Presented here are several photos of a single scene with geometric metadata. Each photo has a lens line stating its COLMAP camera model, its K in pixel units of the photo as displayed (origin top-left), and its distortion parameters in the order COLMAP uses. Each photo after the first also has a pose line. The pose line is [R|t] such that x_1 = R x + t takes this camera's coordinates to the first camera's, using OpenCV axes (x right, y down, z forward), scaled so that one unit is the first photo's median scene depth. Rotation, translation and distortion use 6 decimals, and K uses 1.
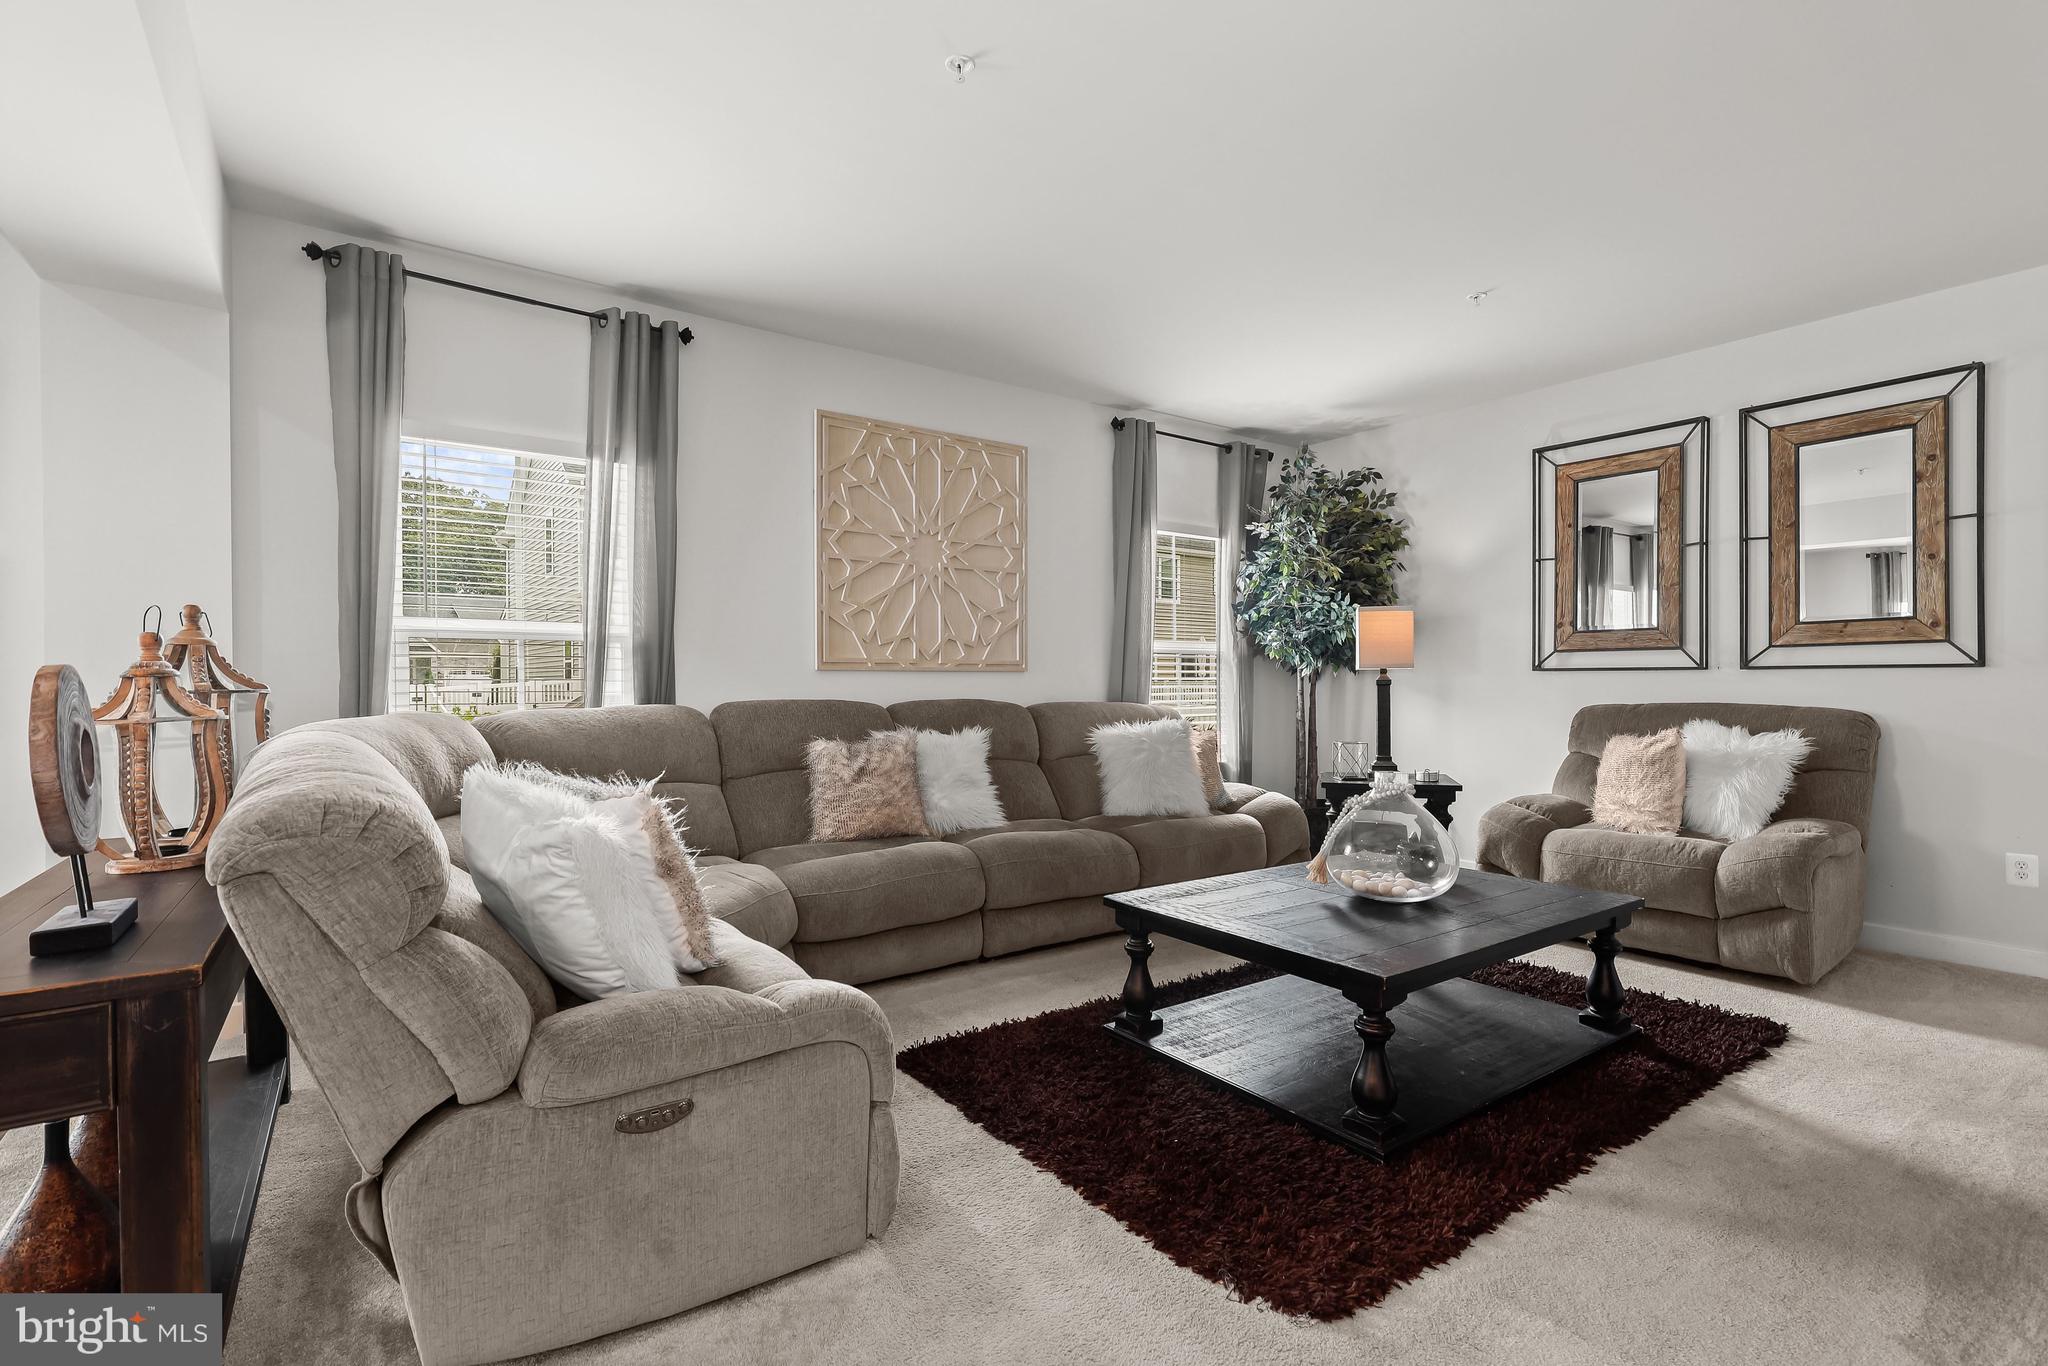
lens RADIAL K [[952.1, 0, 1028.8], [0, 952.1, 685.4], [0, 0, 1]] dist [0.000574, 0.000951]
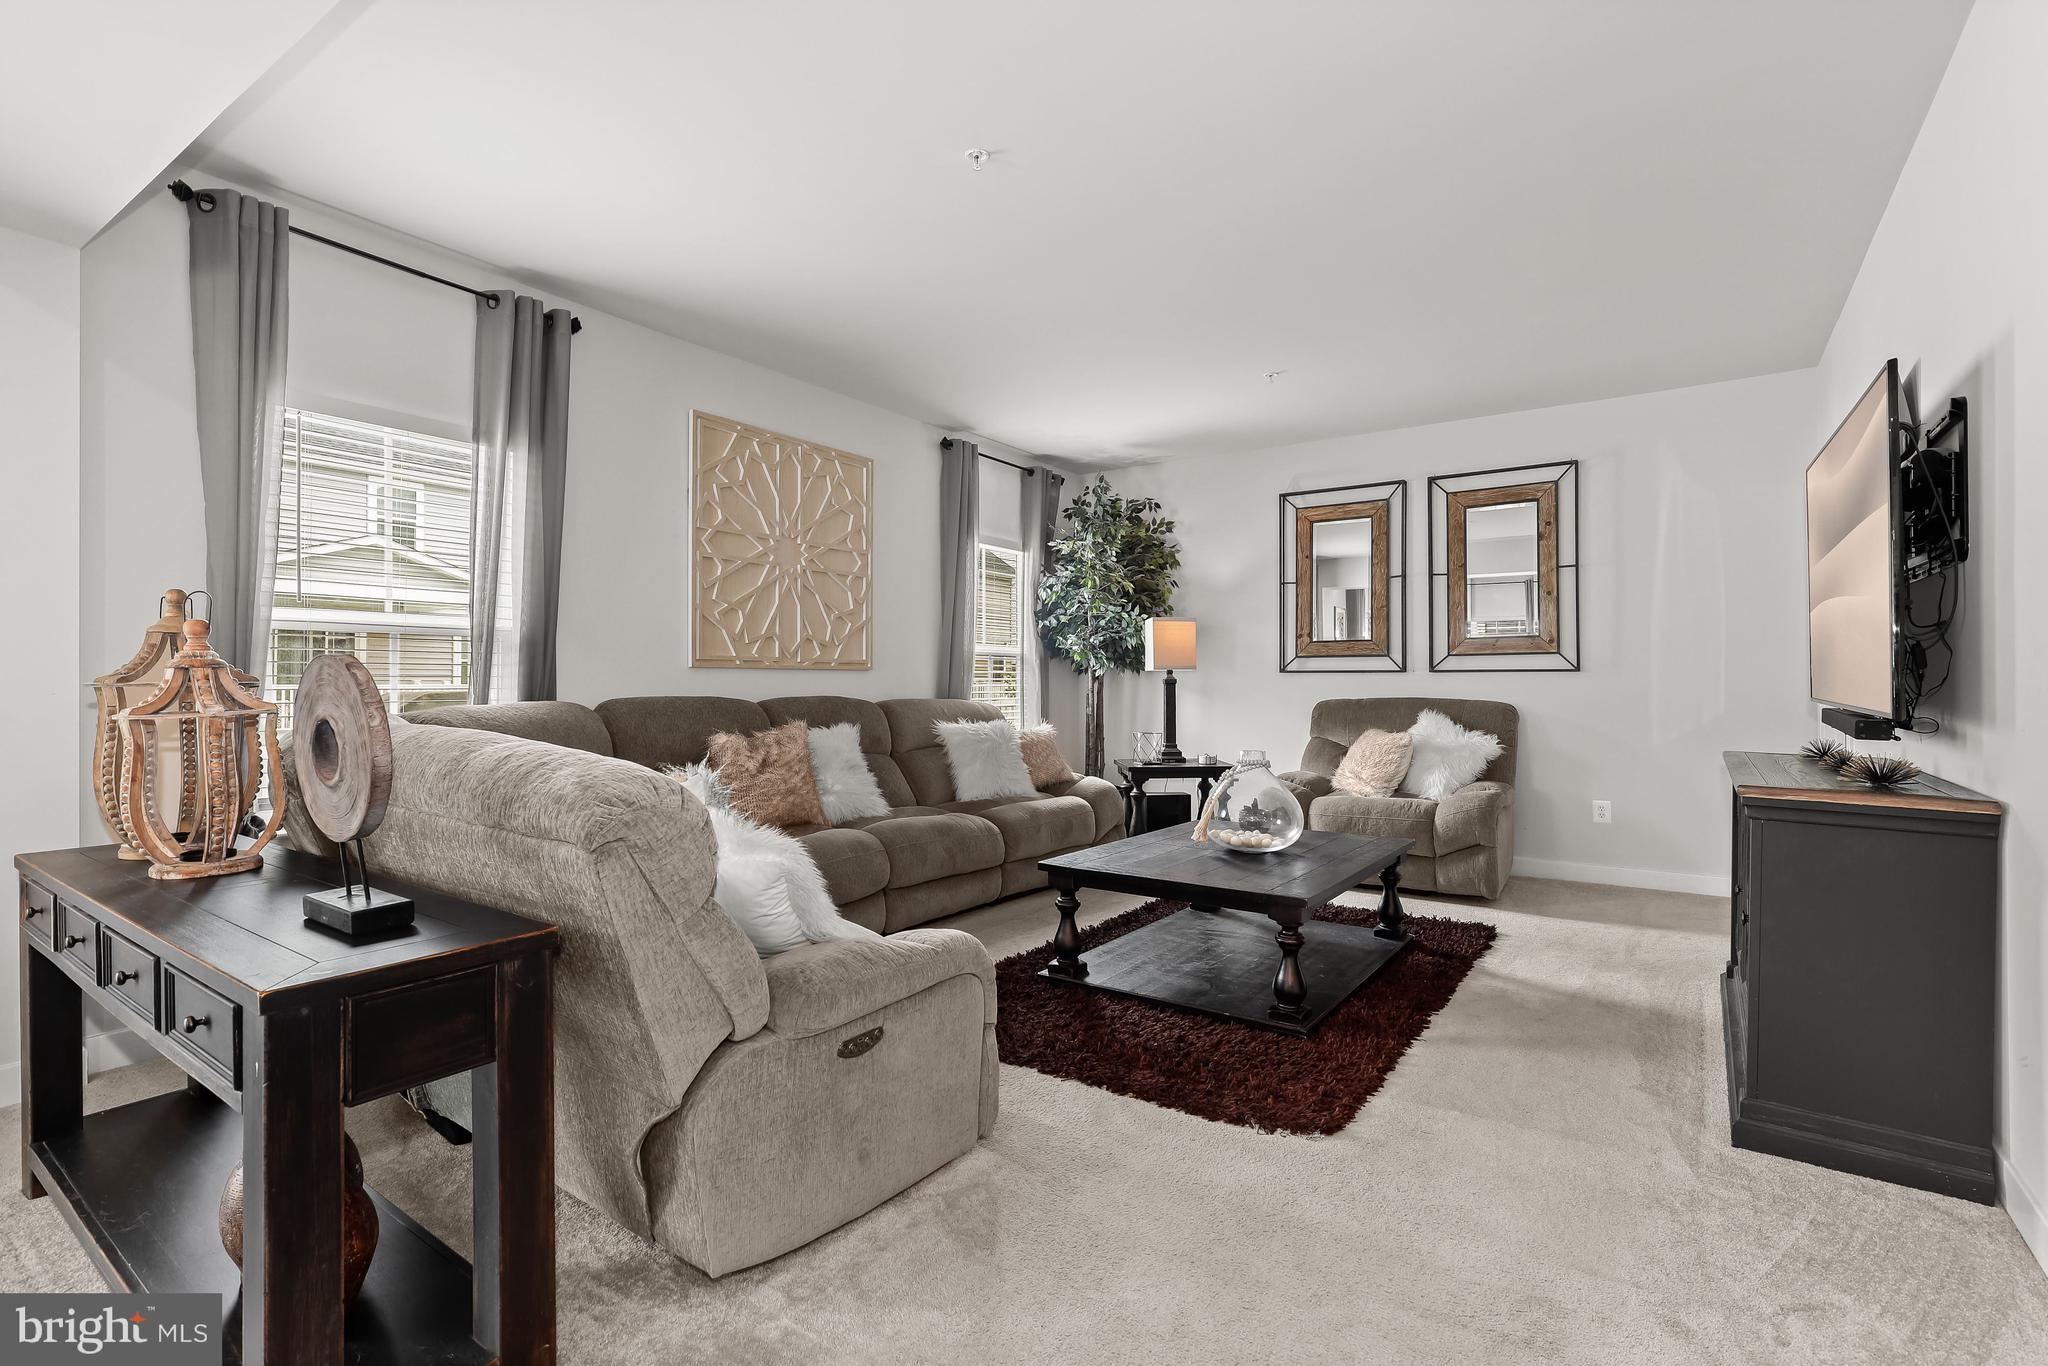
lens RADIAL K [[952.1, 0, 1028.1], [0, 952.1, 673.2], [0, 0, 1]] dist [0.000574, 0.000951]
pose [[0.944479, 0.006164, 0.328514, -0.248122], [-0.001742, 0.999904, -0.013751, 0.004271], [-0.328567, 0.012415, 0.944399, -0.079869]]
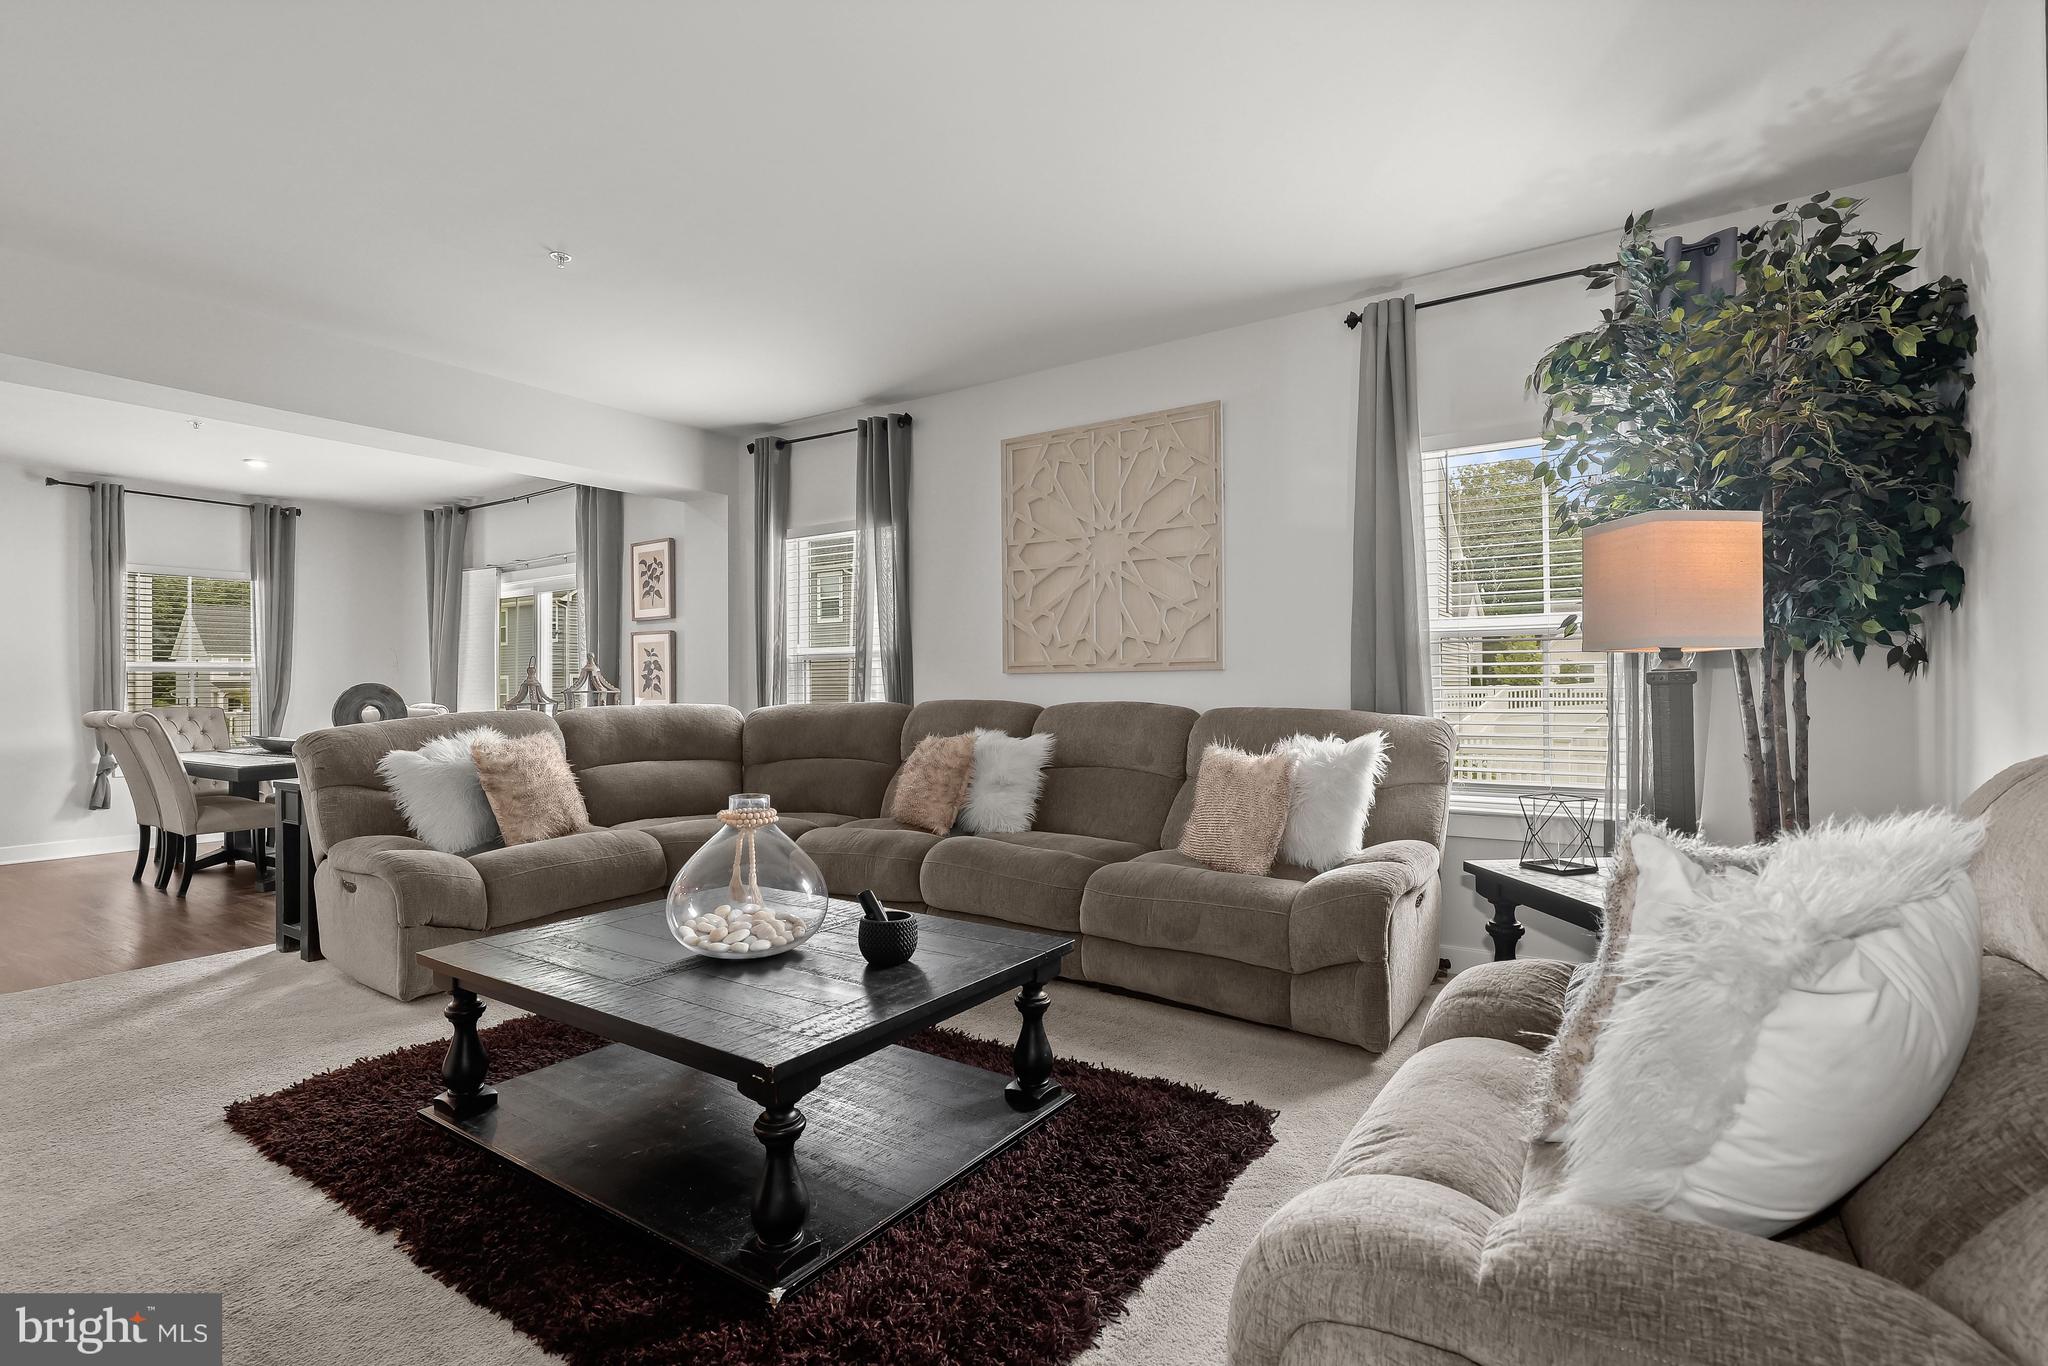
lens RADIAL K [[952.1, 0, 1029.3], [0, 952.1, 679.6], [0, 0, 1]] dist [0.000574, 0.000951]
pose [[0.347378, -0.003421, -0.937719, 0.958778], [0.011285, 0.999936, 0.000532, -0.010755], [0.937657, -0.010767, 0.347394, 0.732536]]
